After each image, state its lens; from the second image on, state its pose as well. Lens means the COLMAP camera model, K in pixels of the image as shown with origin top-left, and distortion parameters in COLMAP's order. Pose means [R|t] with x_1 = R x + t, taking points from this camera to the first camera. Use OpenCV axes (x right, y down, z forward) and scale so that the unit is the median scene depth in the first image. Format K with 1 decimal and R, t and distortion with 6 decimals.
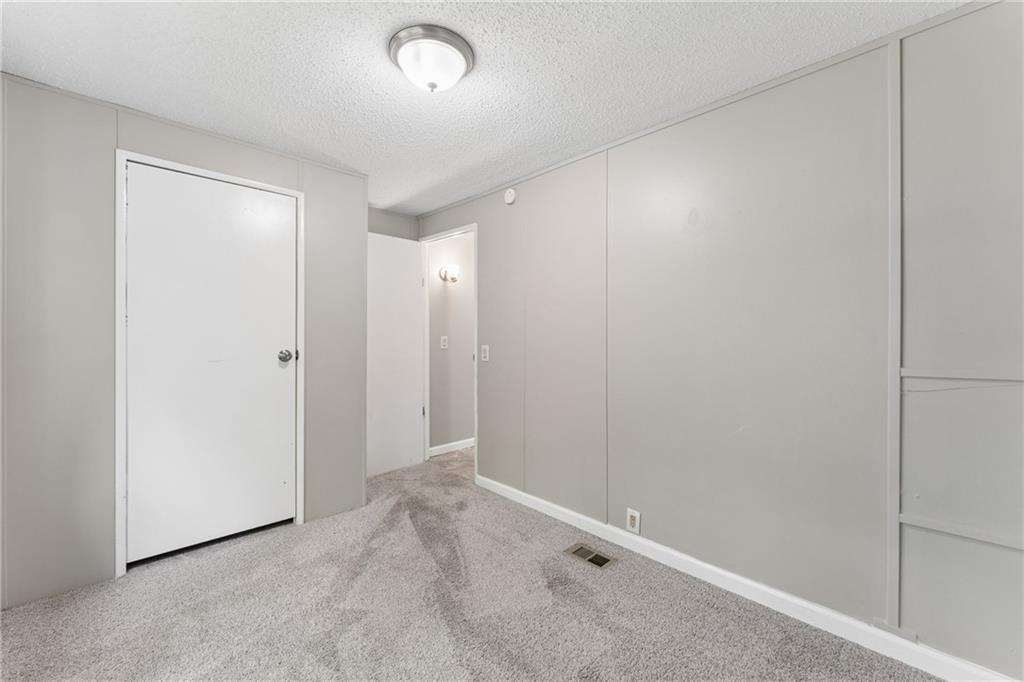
lens RADIAL K [[412.6, 0, 508.0], [0, 412.6, 338.2], [0, 0, 1]] dist [0.000803, 0.000178]
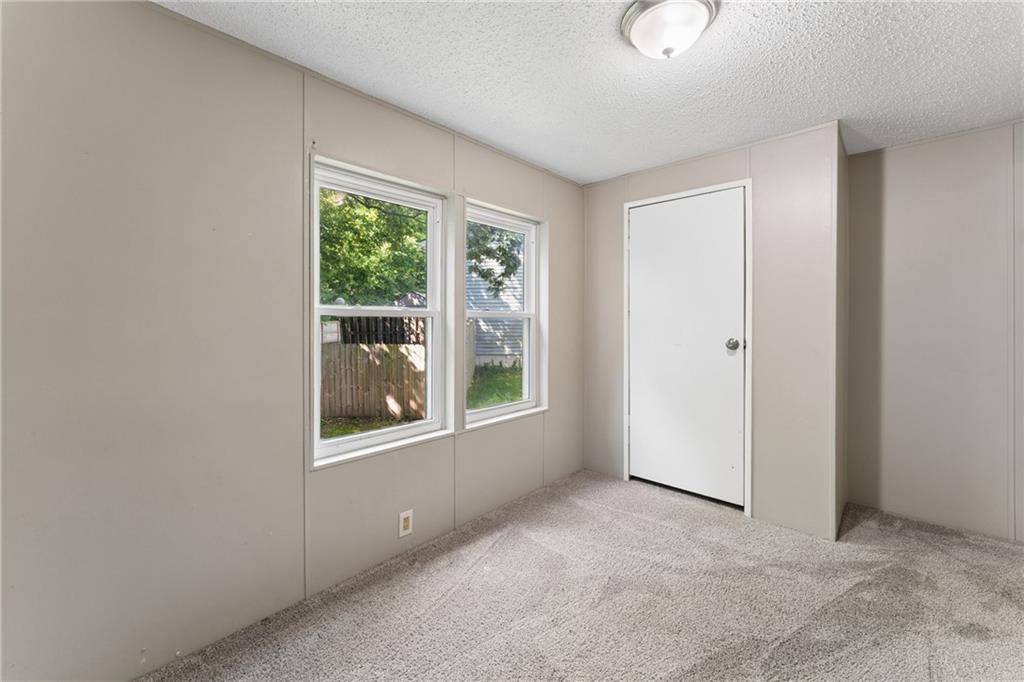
lens RADIAL K [[412.6, 0, 508.7], [0, 412.6, 332.5], [0, 0, 1]] dist [0.000803, 0.000178]
pose [[0.052680, 0.022003, -0.998369, 0.453886], [-0.005871, 0.999747, 0.021723, -0.005645], [0.998594, 0.004717, 0.052796, 0.387683]]
